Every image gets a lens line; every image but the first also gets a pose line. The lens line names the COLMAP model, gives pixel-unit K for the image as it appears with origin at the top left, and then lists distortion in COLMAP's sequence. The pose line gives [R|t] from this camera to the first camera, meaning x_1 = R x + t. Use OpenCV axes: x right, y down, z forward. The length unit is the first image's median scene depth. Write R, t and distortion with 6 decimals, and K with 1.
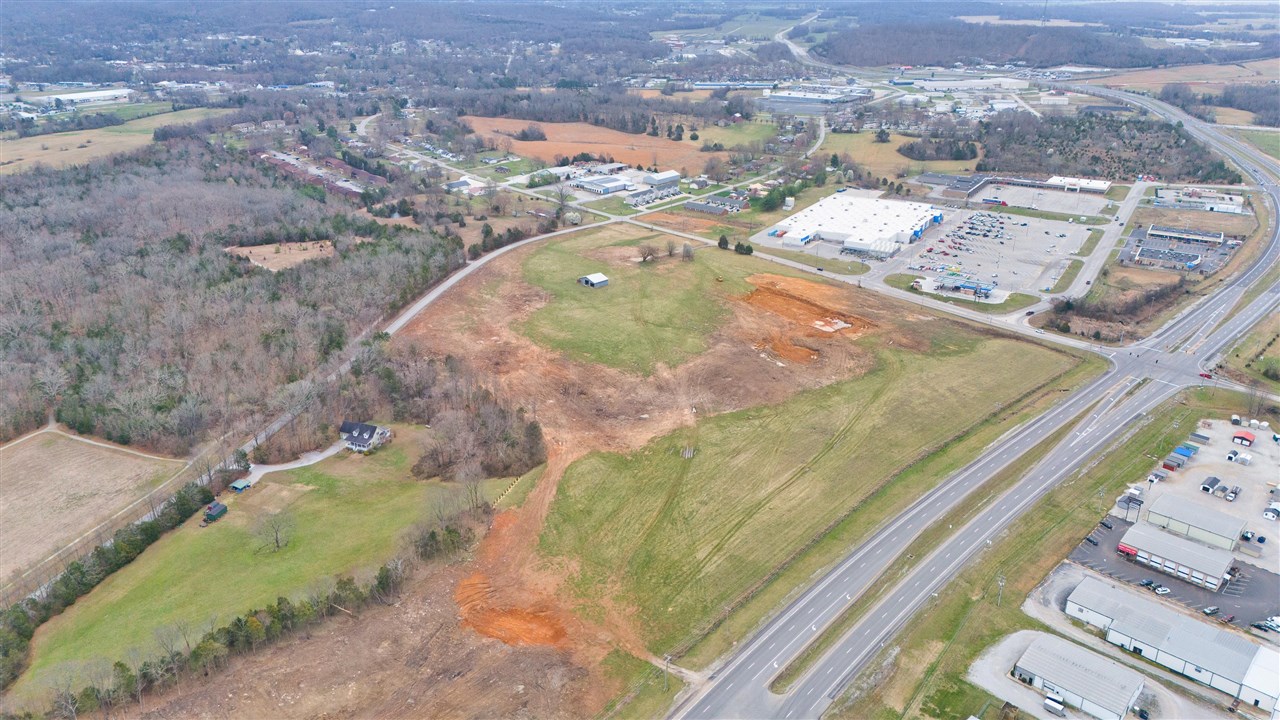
lens RADIAL K [[936.1, 0, 639.2], [0, 936.1, 361.4], [0, 0, 1]] dist [0.089004, -0.097833]
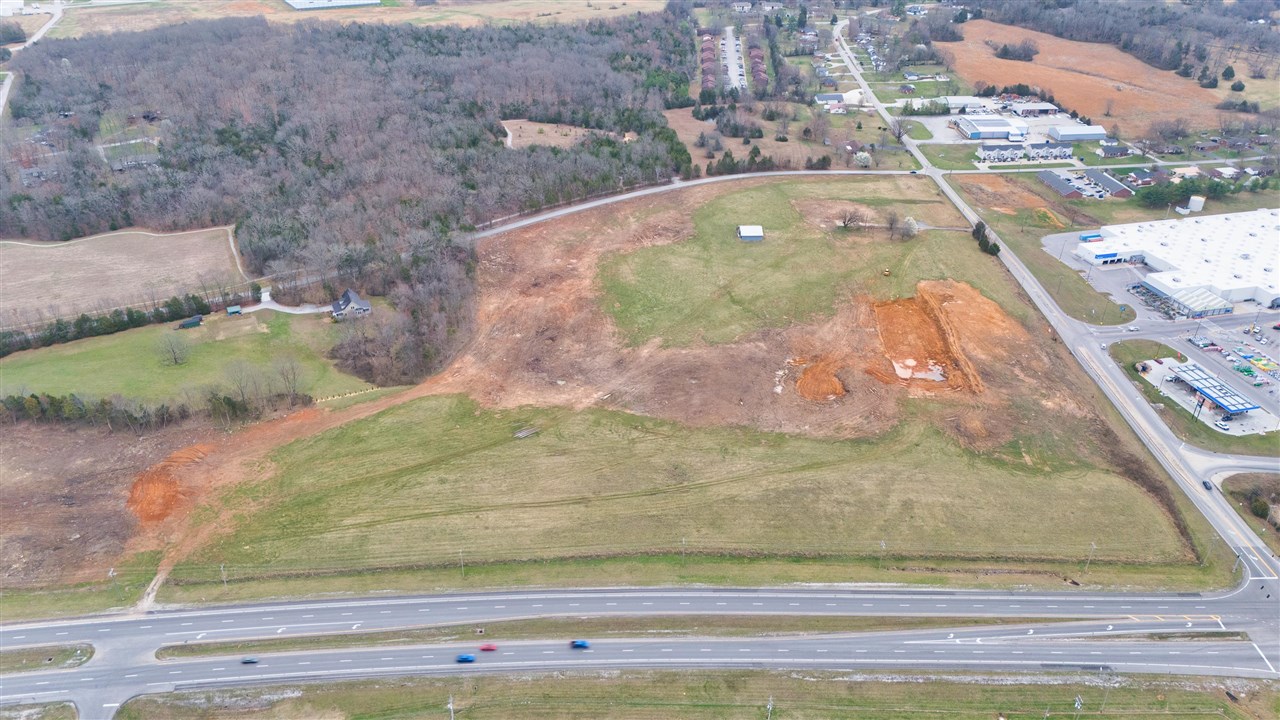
lens RADIAL K [[936.1, 0, 639.2], [0, 936.1, 361.4], [0, 0, 1]] dist [0.089004, -0.097833]
pose [[0.717456, 0.347561, -0.603704, 0.535051], [-0.270581, 0.937633, 0.218244, -0.161244], [0.641906, 0.006770, 0.766753, 0.284797]]
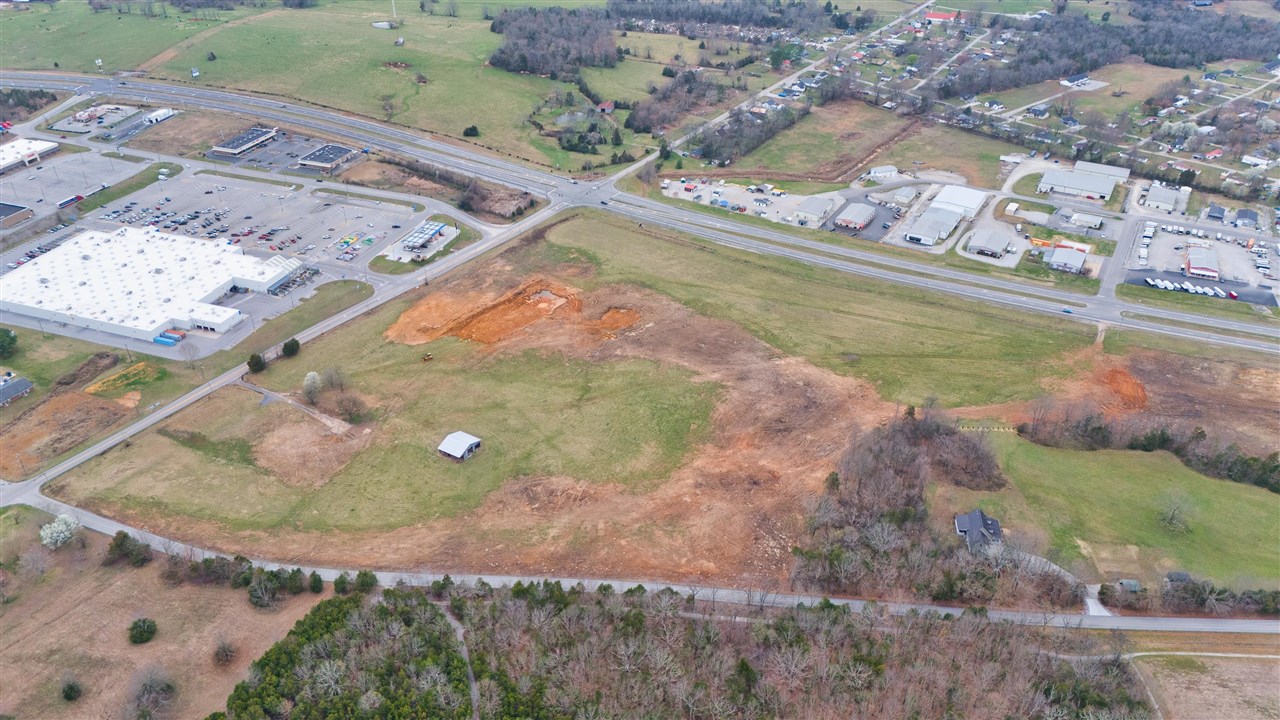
lens RADIAL K [[936.1, 0, 639.2], [0, 936.1, 361.4], [0, 0, 1]] dist [0.089004, -0.097833]
pose [[-0.220180, -0.531462, 0.817966, -0.718050], [0.366422, 0.732072, 0.574287, -0.565711], [-0.904022, 0.426168, 0.033552, 0.965796]]
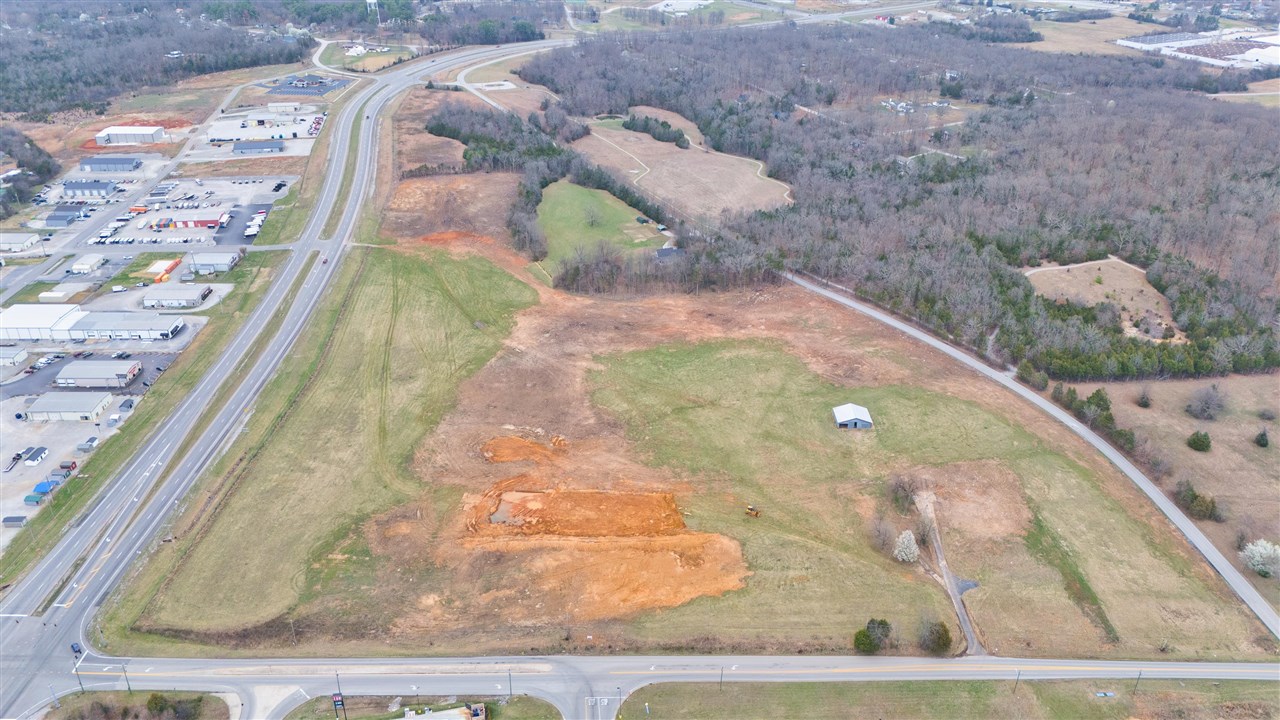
lens RADIAL K [[936.1, 0, 639.2], [0, 936.1, 361.4], [0, 0, 1]] dist [0.089004, -0.097833]
pose [[-0.717381, 0.316306, -0.620737, 0.560700], [-0.280931, 0.684004, 0.673214, -0.627235], [0.637528, 0.657335, -0.401831, 1.341146]]
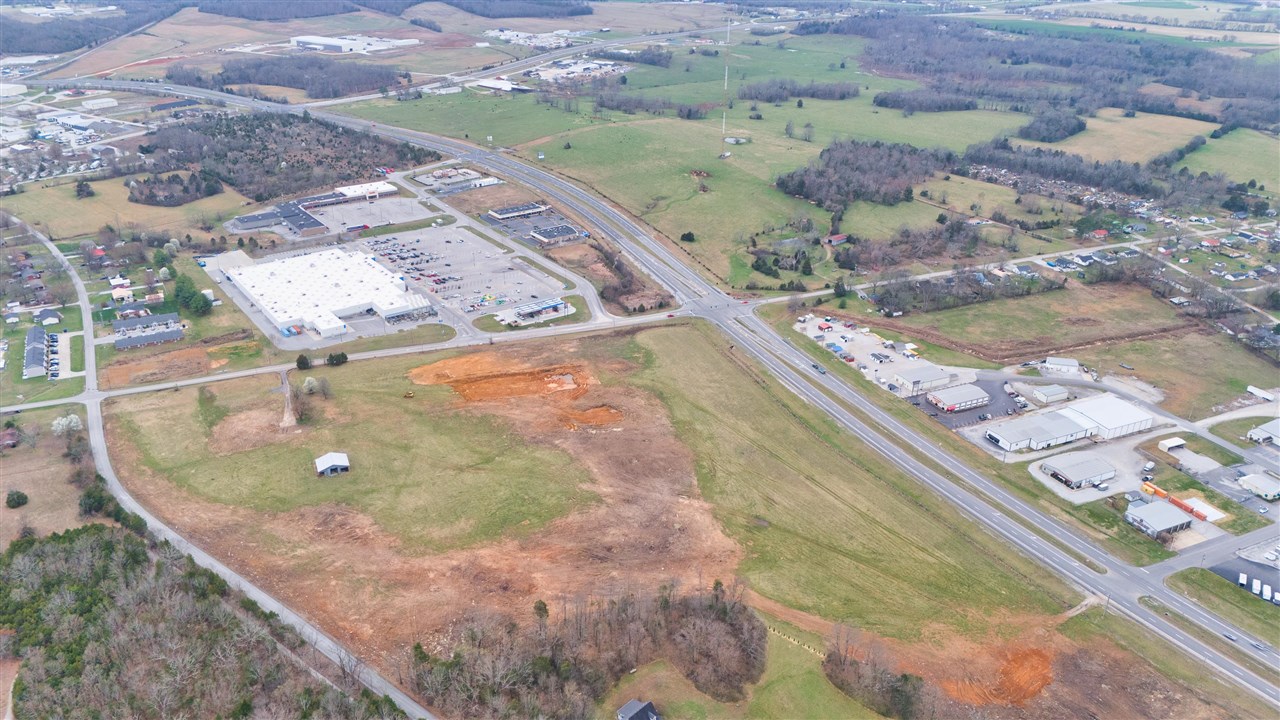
lens RADIAL K [[936.1, 0, 639.2], [0, 936.1, 361.4], [0, 0, 1]] dist [0.089004, -0.097833]
pose [[0.374937, -0.404944, 0.833932, -0.679790], [0.351945, 0.894384, 0.276064, -0.343369], [-0.857647, 0.189991, 0.477855, 0.441072]]
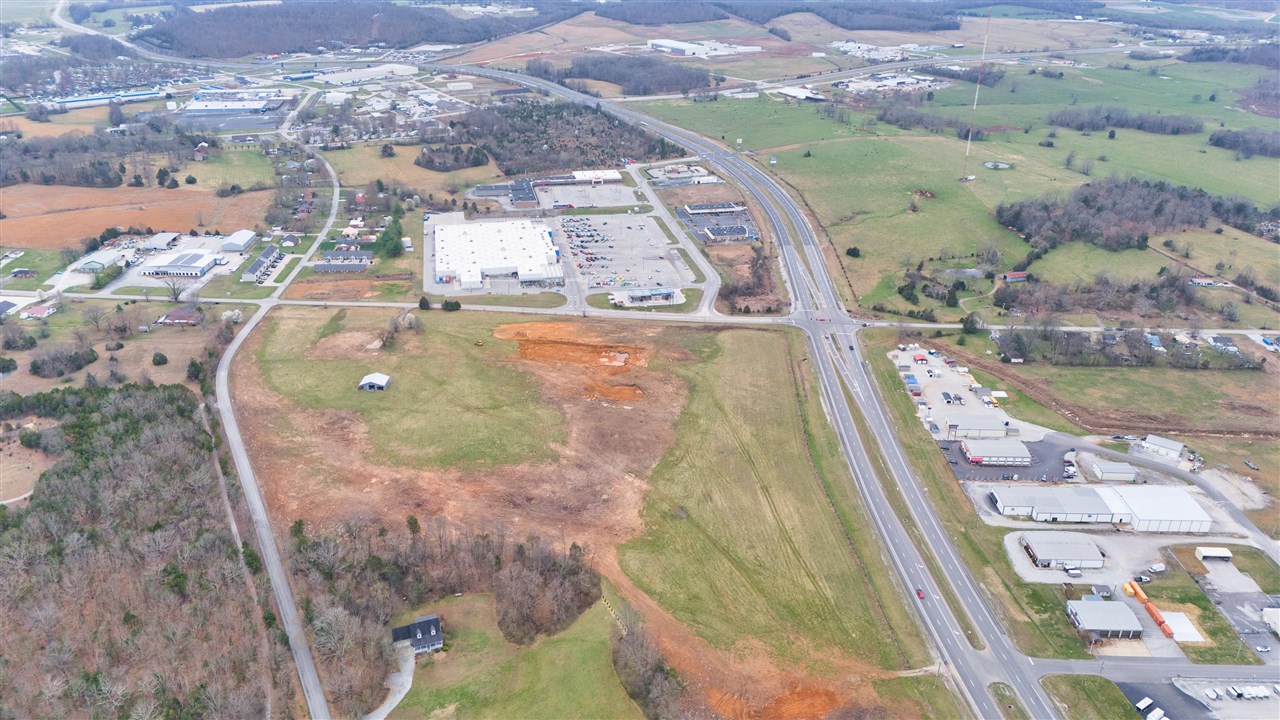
lens RADIAL K [[936.1, 0, 639.2], [0, 936.1, 361.4], [0, 0, 1]] dist [0.089004, -0.097833]
pose [[0.731890, -0.290904, 0.616208, -0.505137], [0.259609, 0.955133, 0.142561, -0.202440], [-0.630032, 0.055634, 0.774574, 0.108995]]
